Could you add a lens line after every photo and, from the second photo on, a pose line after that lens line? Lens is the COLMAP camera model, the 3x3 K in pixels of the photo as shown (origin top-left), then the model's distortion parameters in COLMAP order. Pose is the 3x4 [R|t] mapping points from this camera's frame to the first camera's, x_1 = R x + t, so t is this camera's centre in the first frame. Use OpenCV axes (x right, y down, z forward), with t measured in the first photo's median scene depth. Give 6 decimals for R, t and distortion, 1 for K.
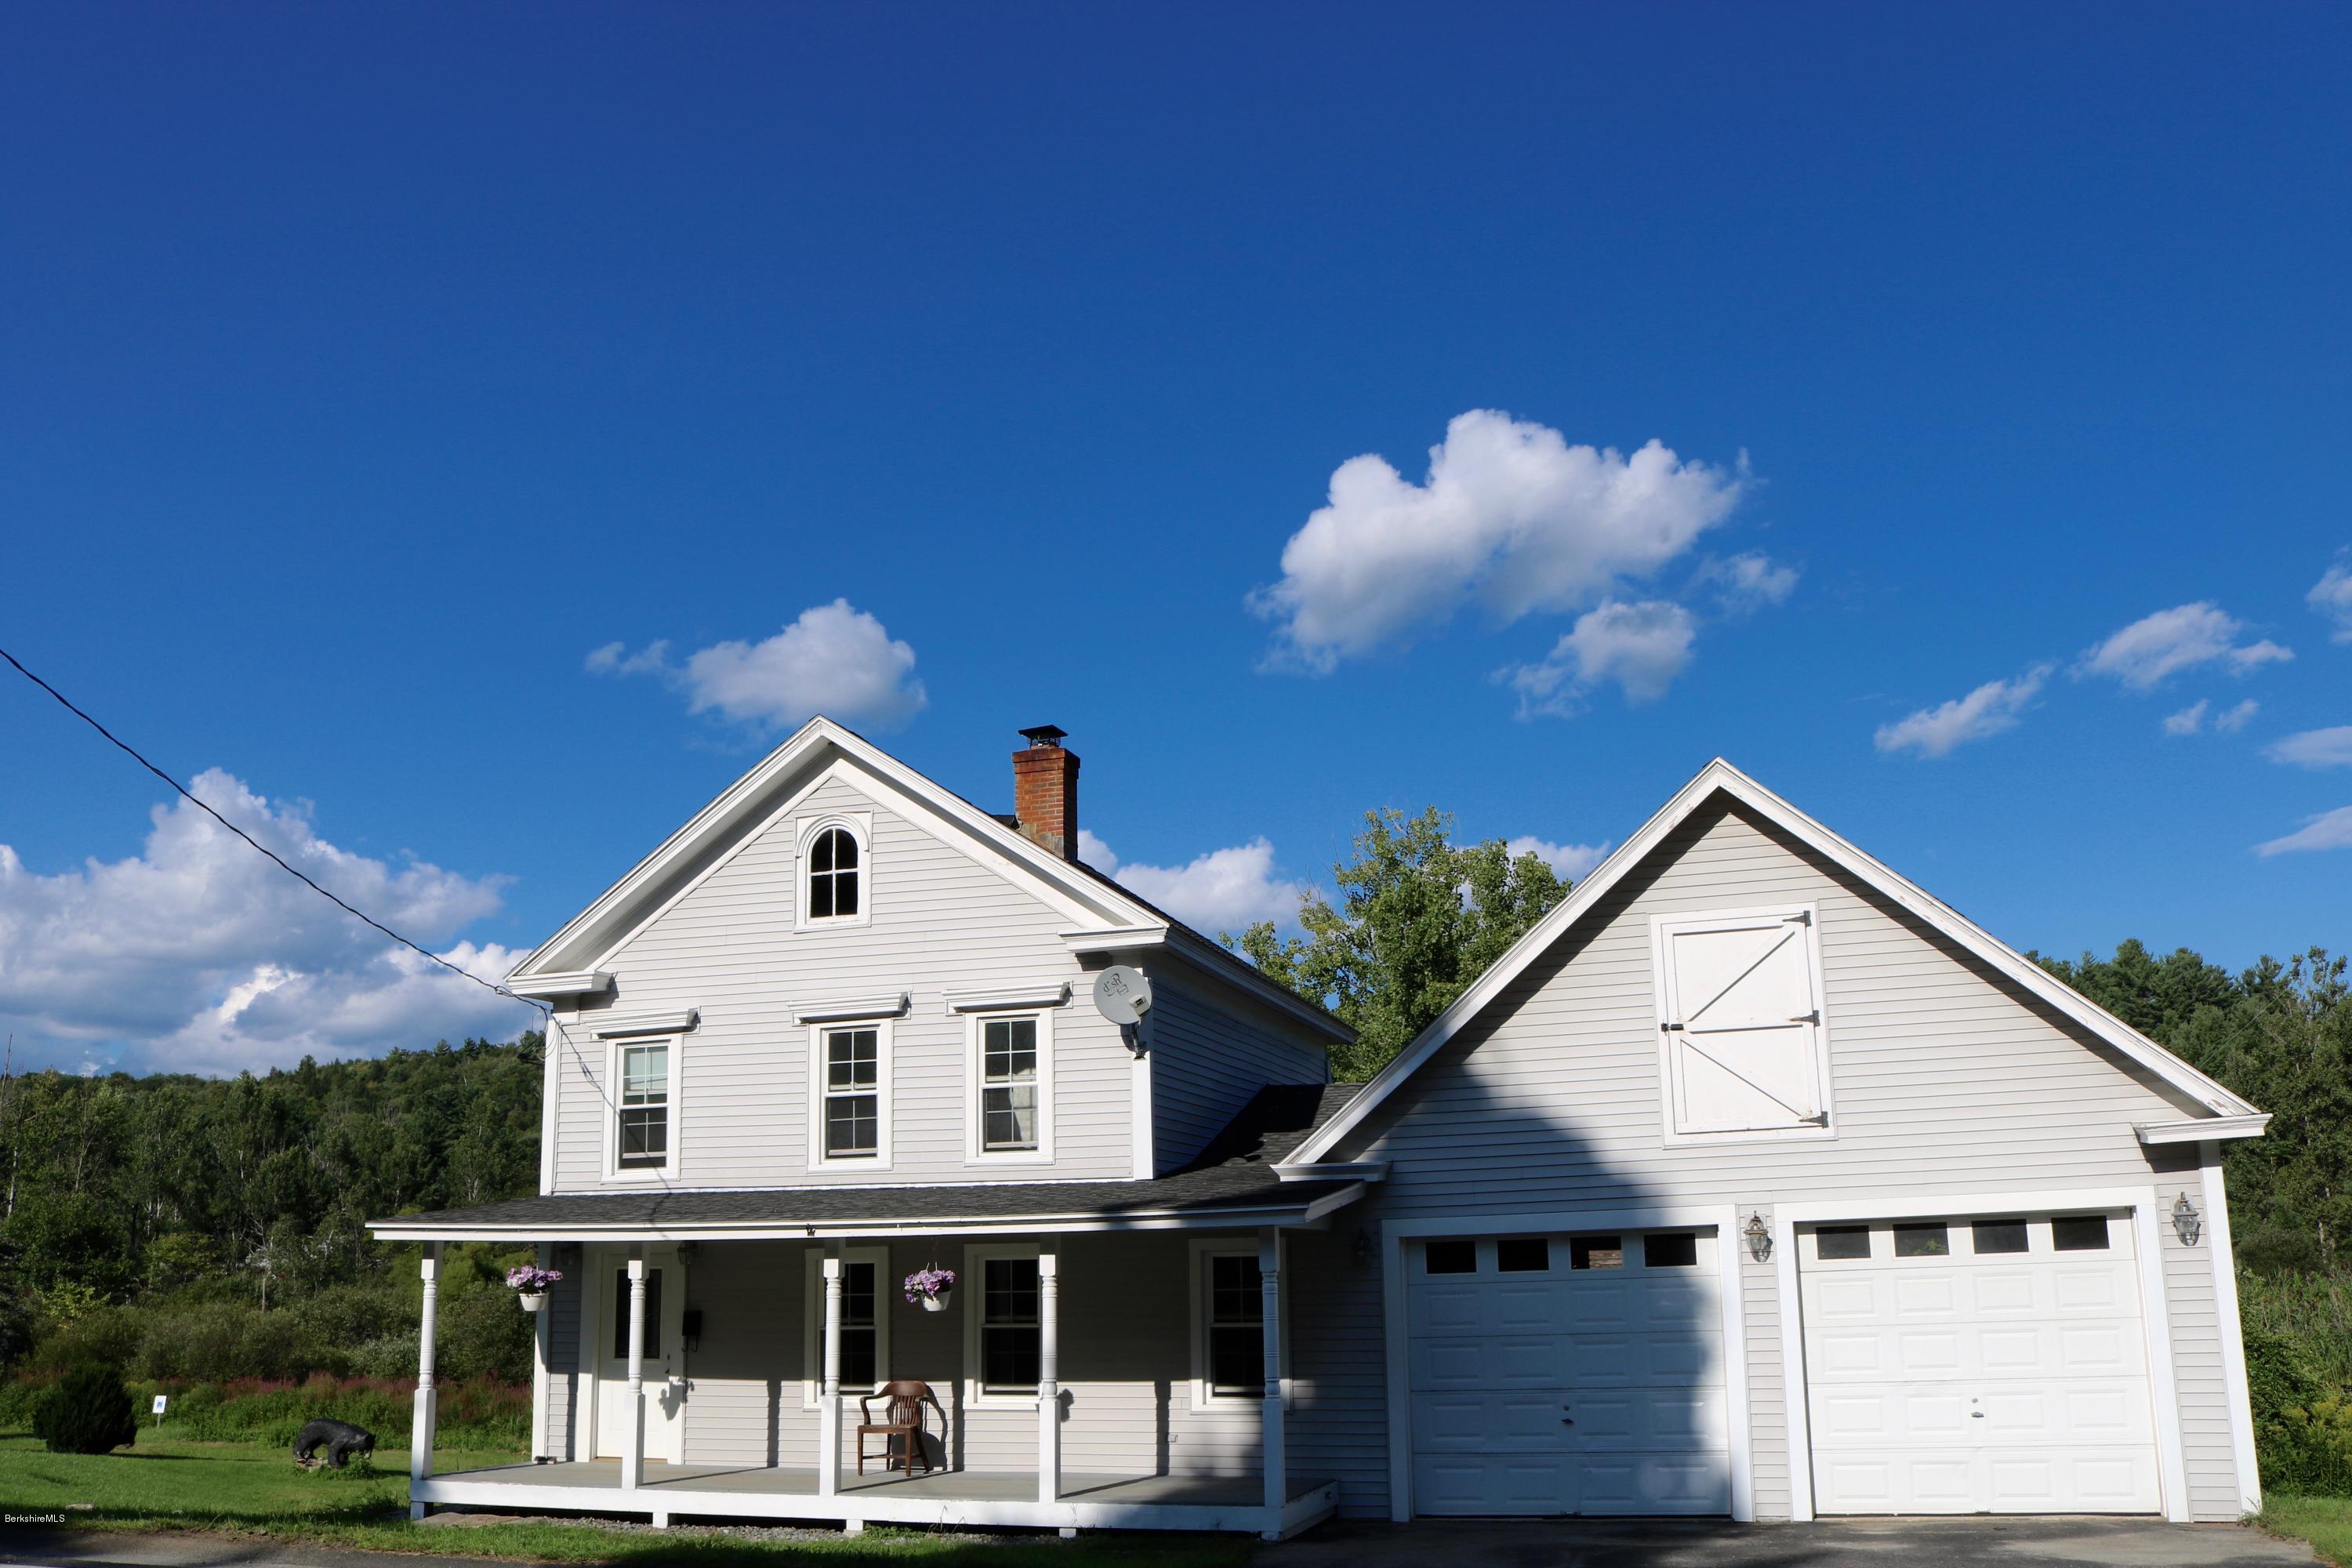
lens RADIAL K [[1955.7, 0, 1187.4], [0, 1955.7, 783.9], [0, 0, 1]] dist [-0.156764, 0.127603]
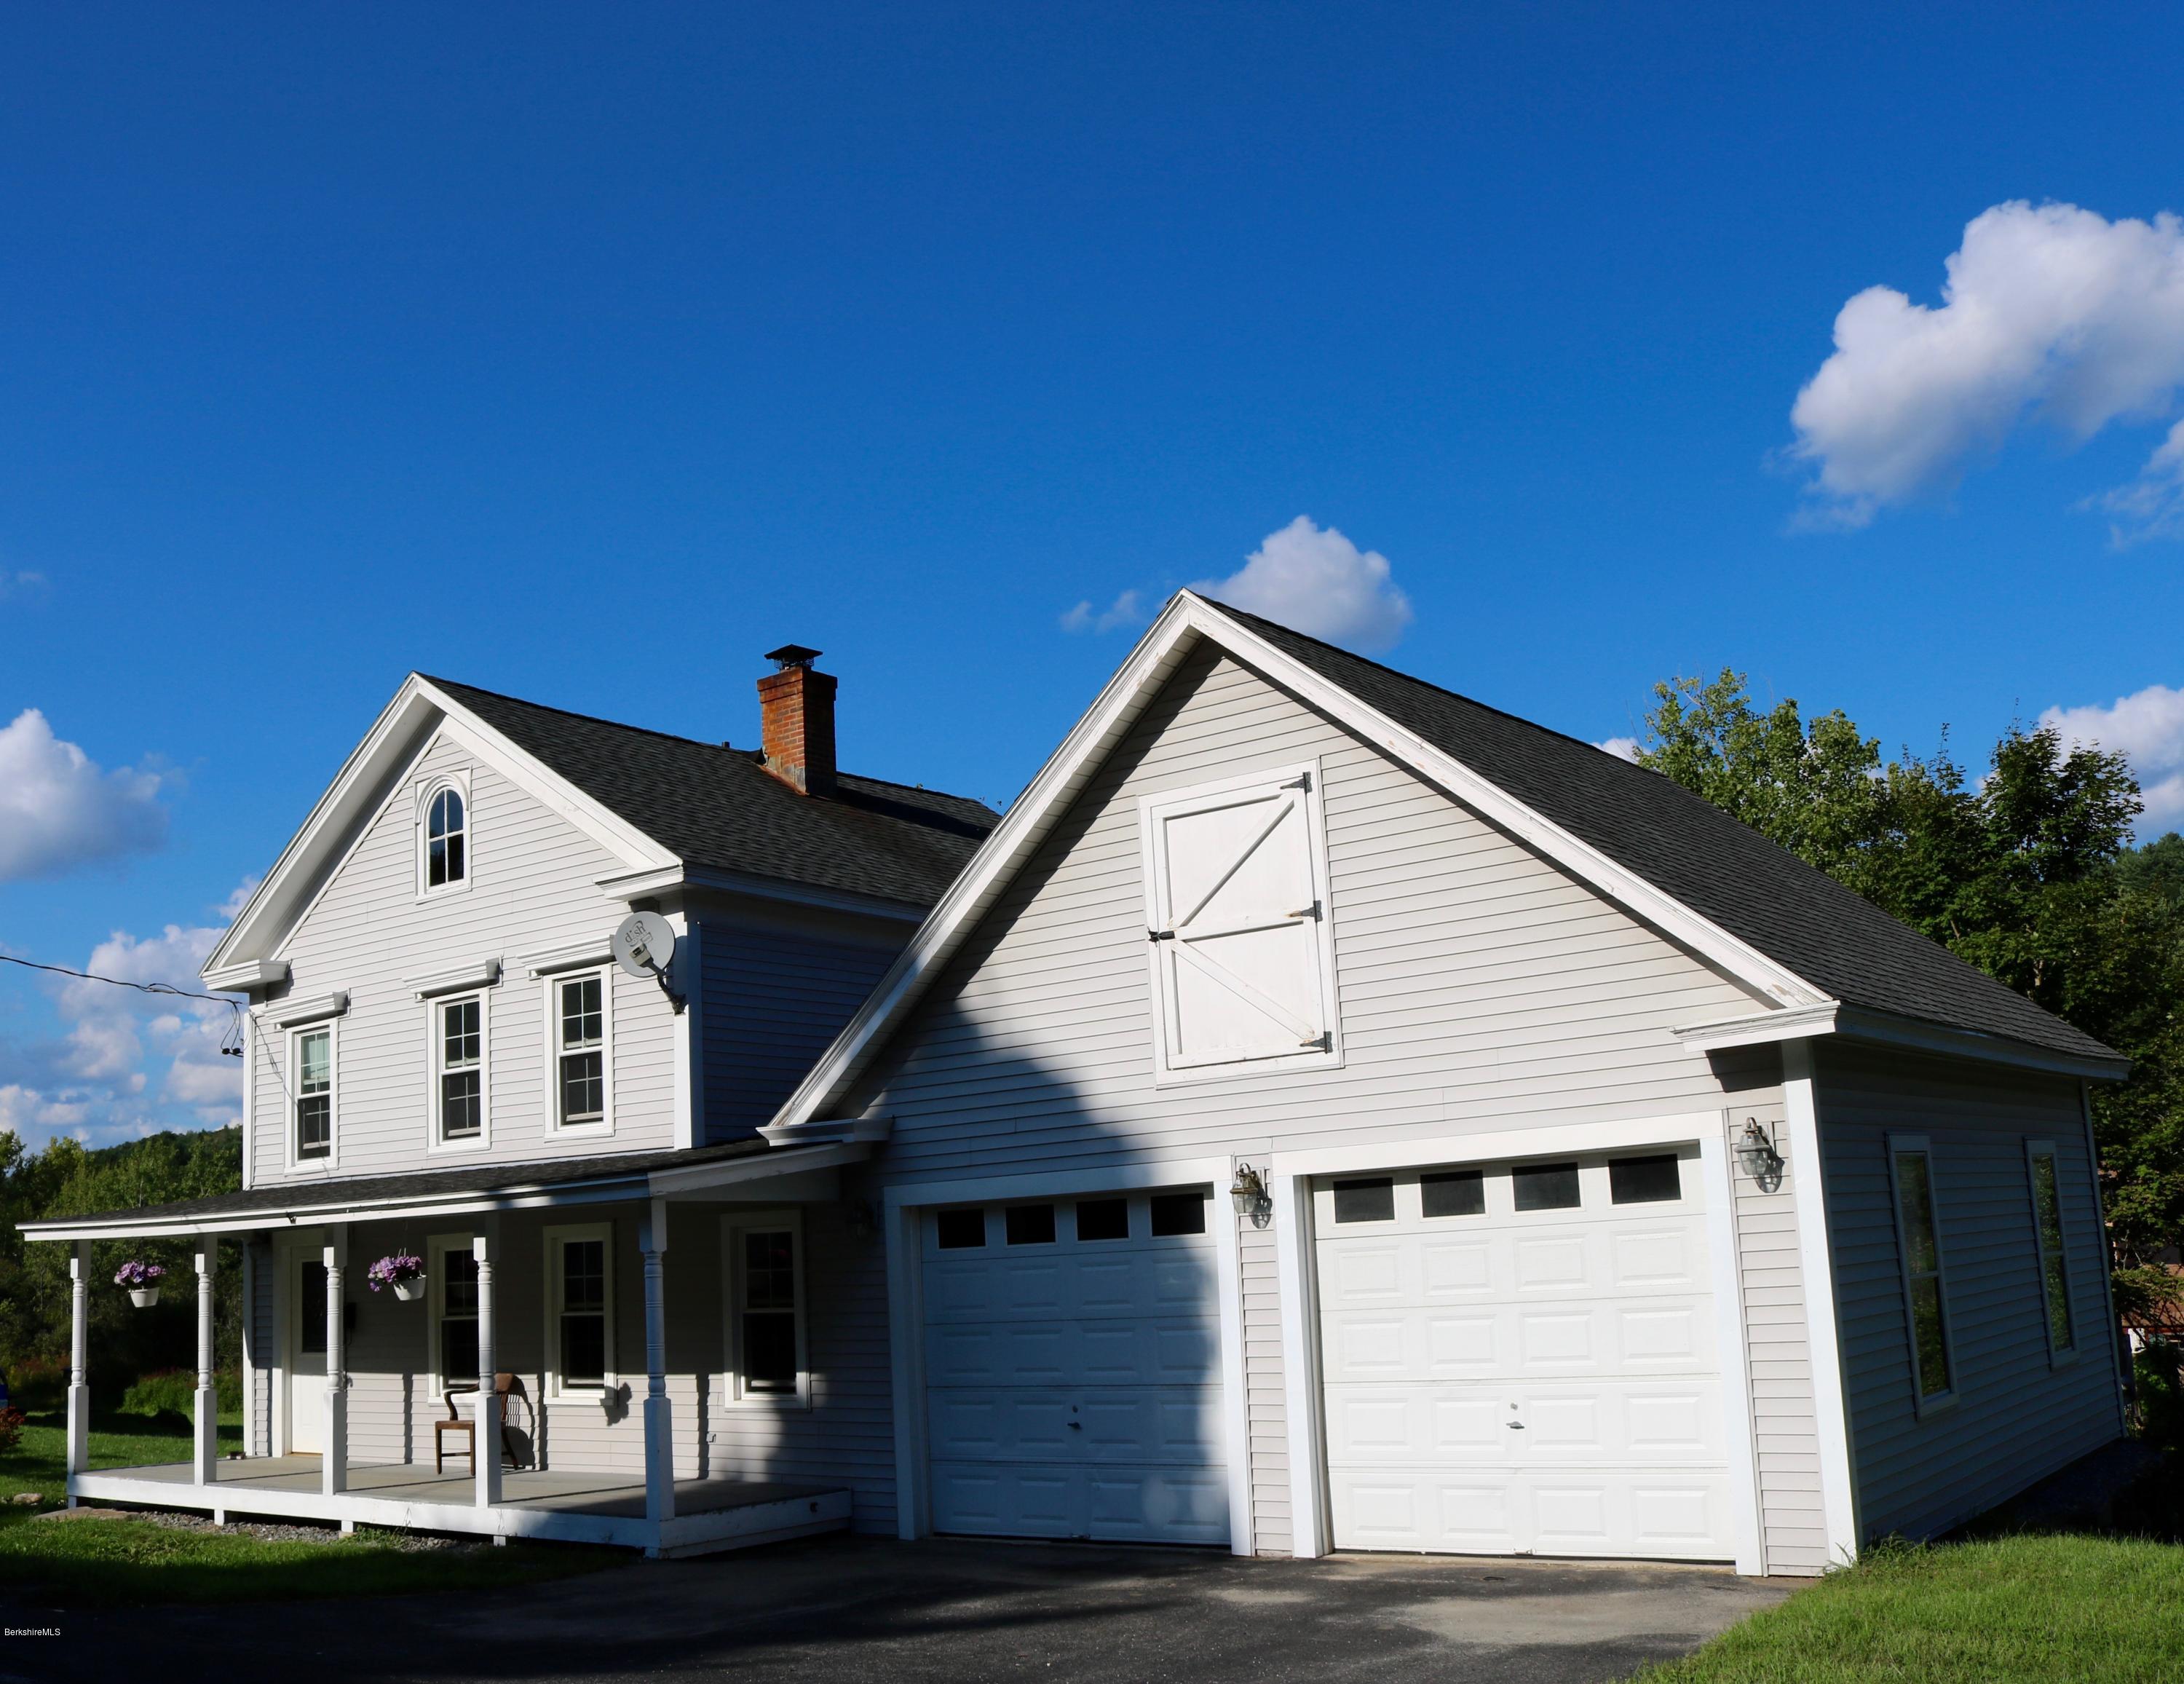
lens RADIAL K [[2104.9, 0, 1031.8], [0, 2104.9, 801.9], [0, 0, 1]] dist [-0.186624, 0.165177]
pose [[0.938453, -0.101671, -0.330103, 0.470254], [0.115849, 0.992989, 0.023509, 0.043081], [0.325398, -0.060305, 0.943652, 0.165817]]
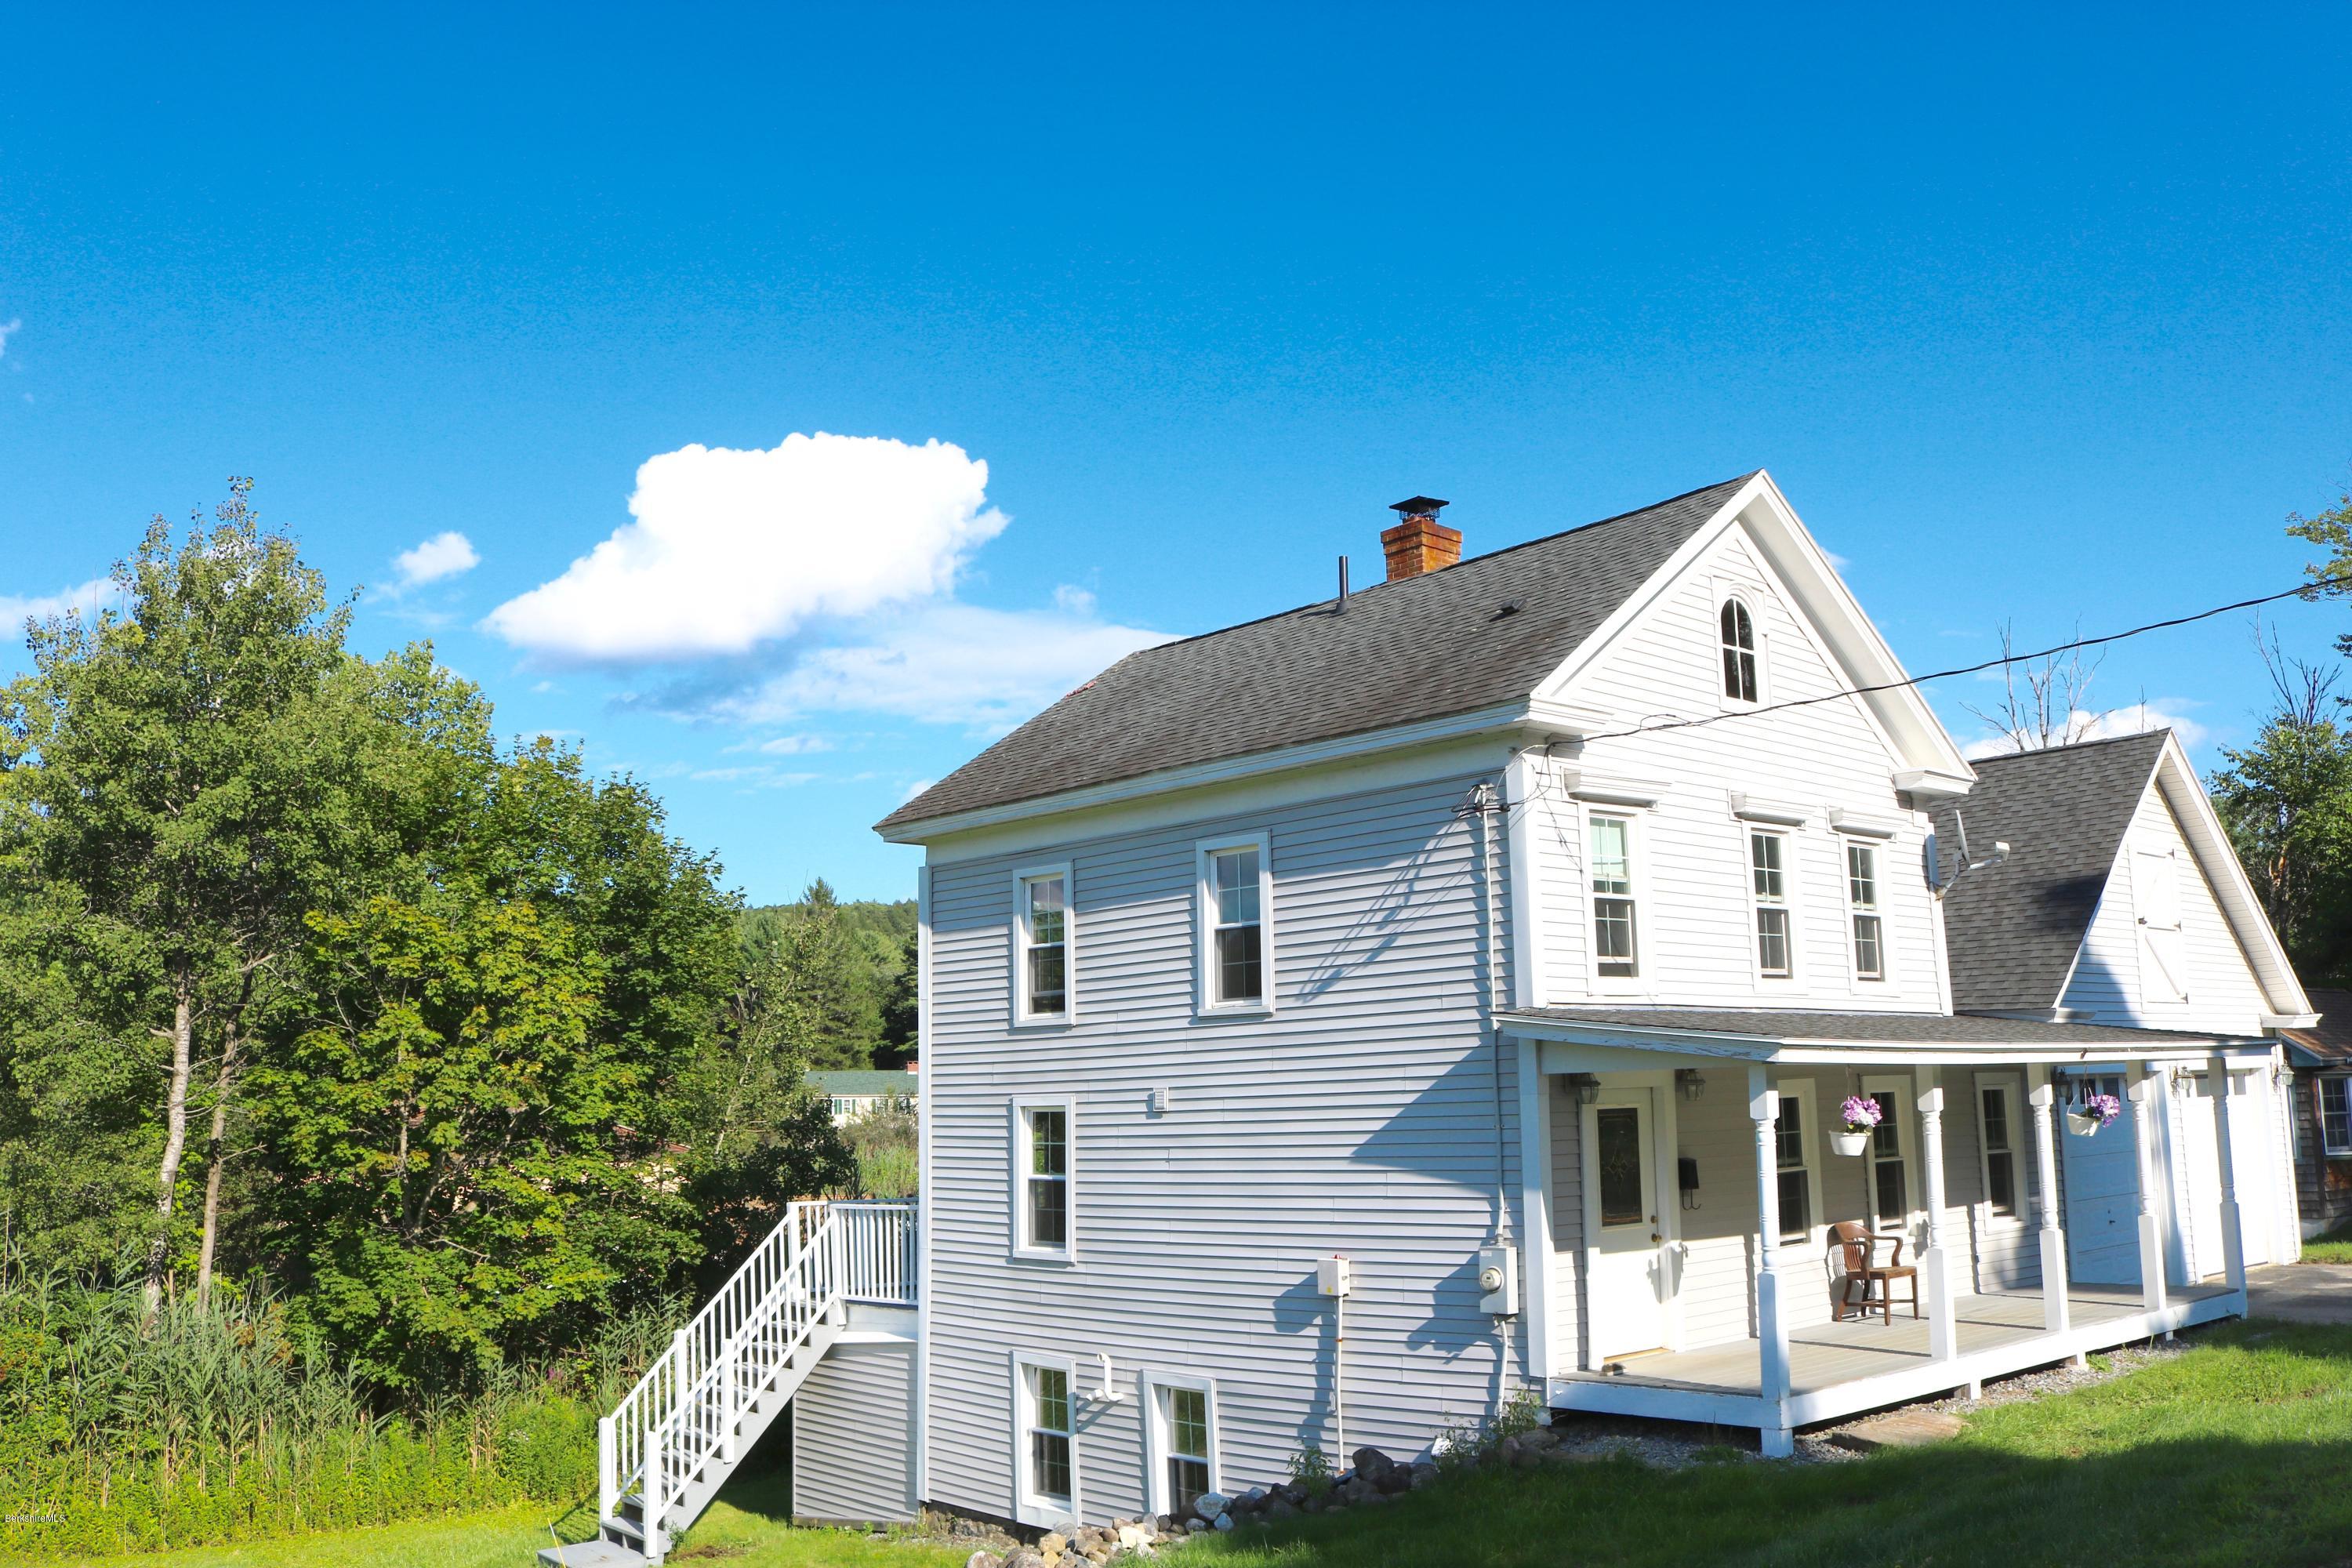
lens RADIAL K [[2052.4, 0, 1173.3], [0, 2052.4, 743.8], [0, 0, 1]] dist [-0.163472, 0.123432]
pose [[0.498600, 0.164402, 0.851099, -1.205351], [-0.200946, 0.977026, -0.071006, 0.227039], [-0.843219, -0.135621, 0.520181, 0.831849]]
